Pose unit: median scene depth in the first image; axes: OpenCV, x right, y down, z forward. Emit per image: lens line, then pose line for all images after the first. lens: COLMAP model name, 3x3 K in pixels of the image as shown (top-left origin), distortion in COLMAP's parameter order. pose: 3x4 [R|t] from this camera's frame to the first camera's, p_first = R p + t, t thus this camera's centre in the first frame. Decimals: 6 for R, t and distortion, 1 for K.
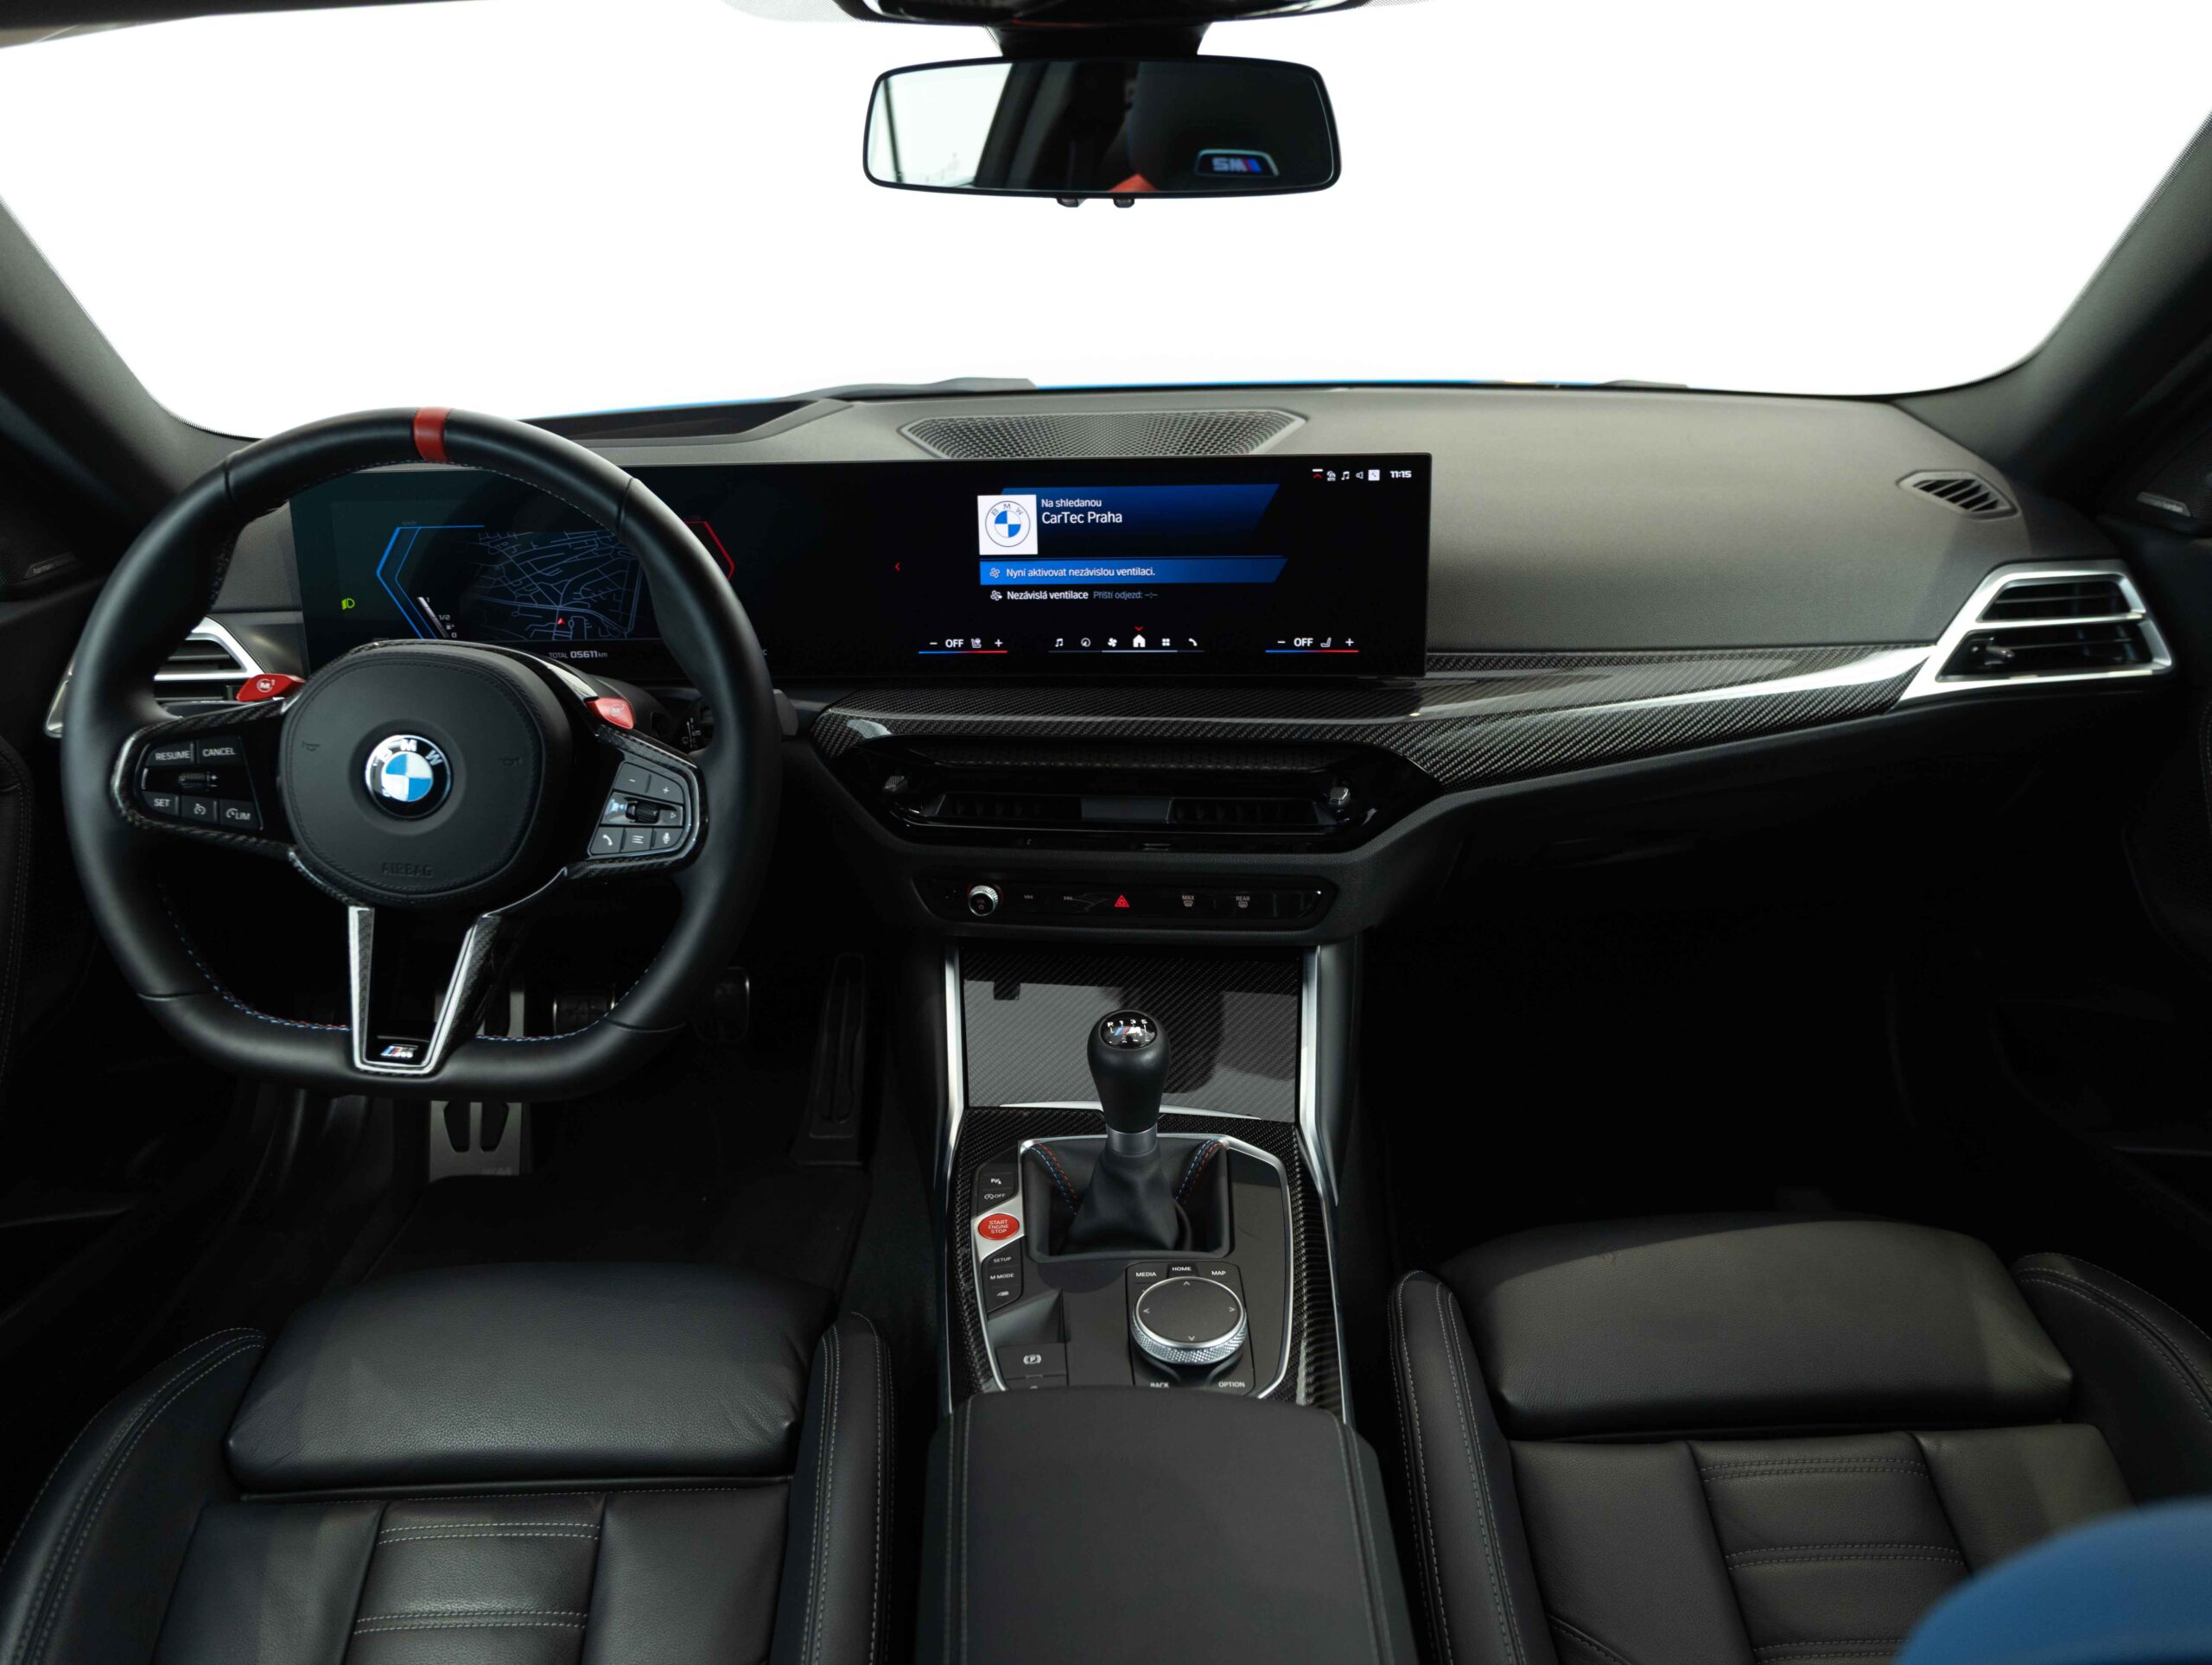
lens RADIAL K [[1659.0, 0, 1106.0], [0, 1659.0, 832.5], [0, 0, 1]] dist [-0.009786, -0.005684]
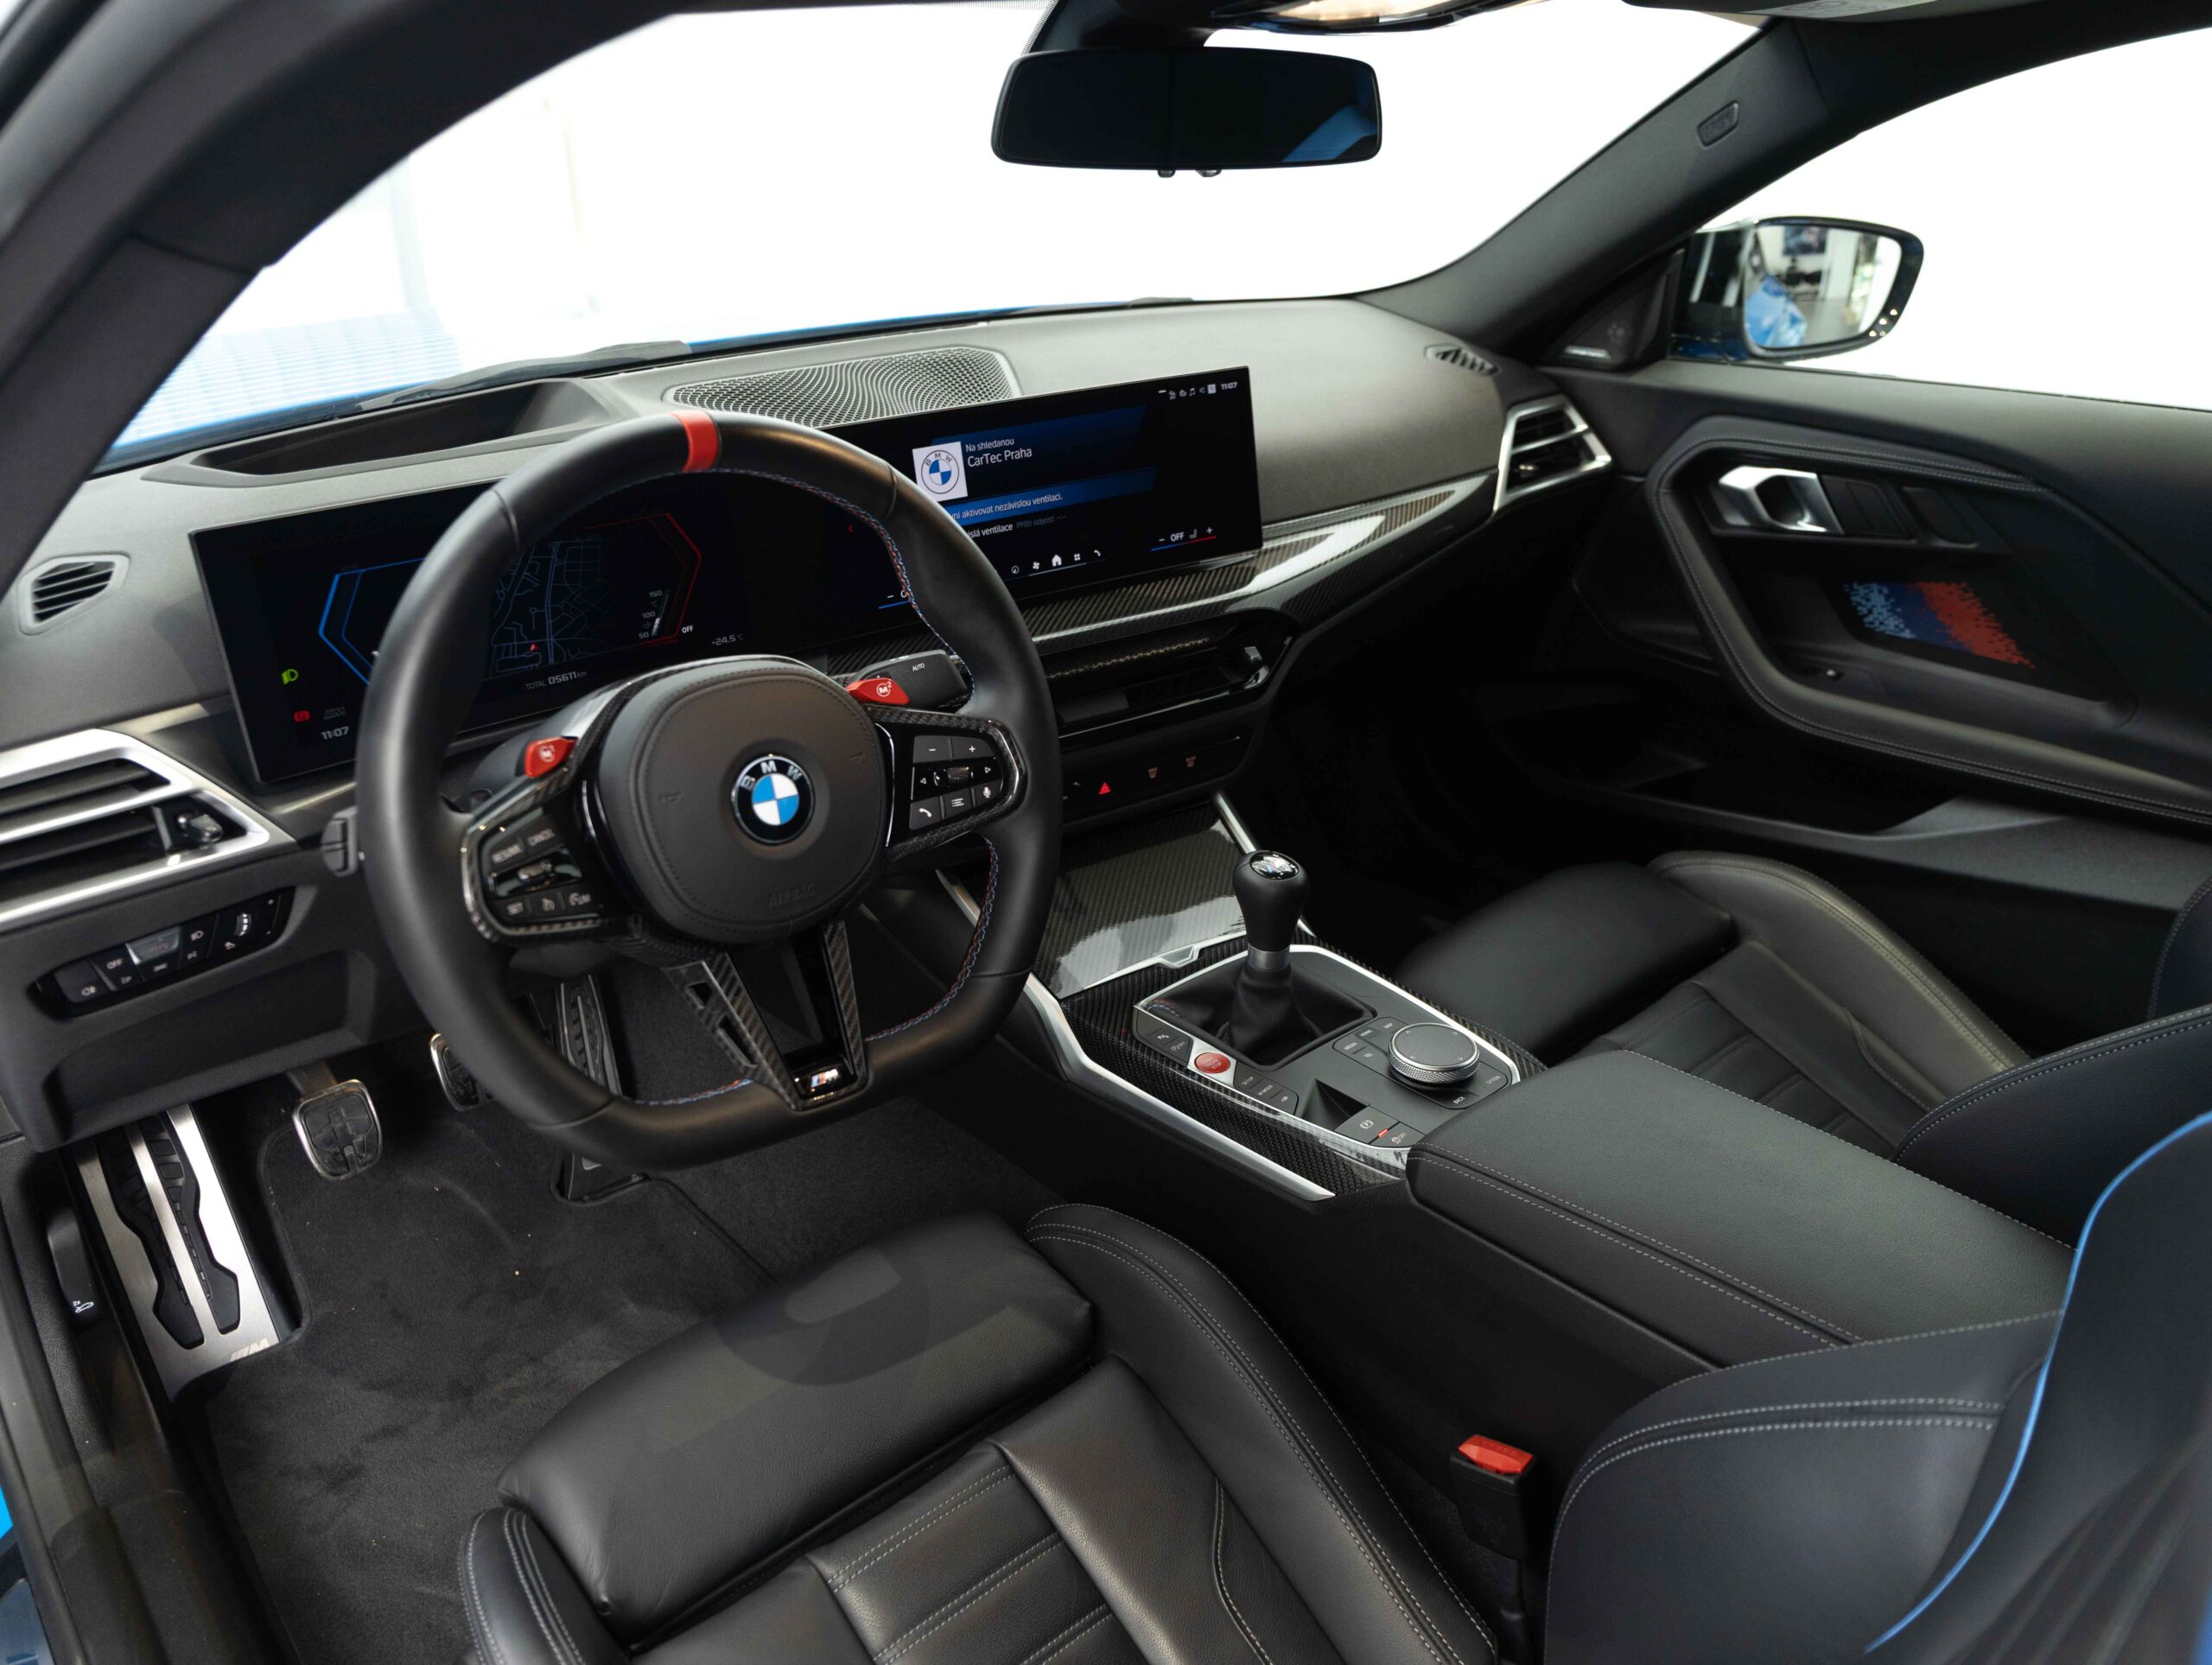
lens RADIAL K [[1659.0, 0, 1106.0], [0, 1659.0, 832.5], [0, 0, 1]] dist [-0.009786, -0.005684]
pose [[0.763487, -0.263429, 0.589655, -0.670473], [0.236117, 0.963677, 0.124799, -0.070843], [-0.601112, 0.043945, 0.797955, 0.095136]]
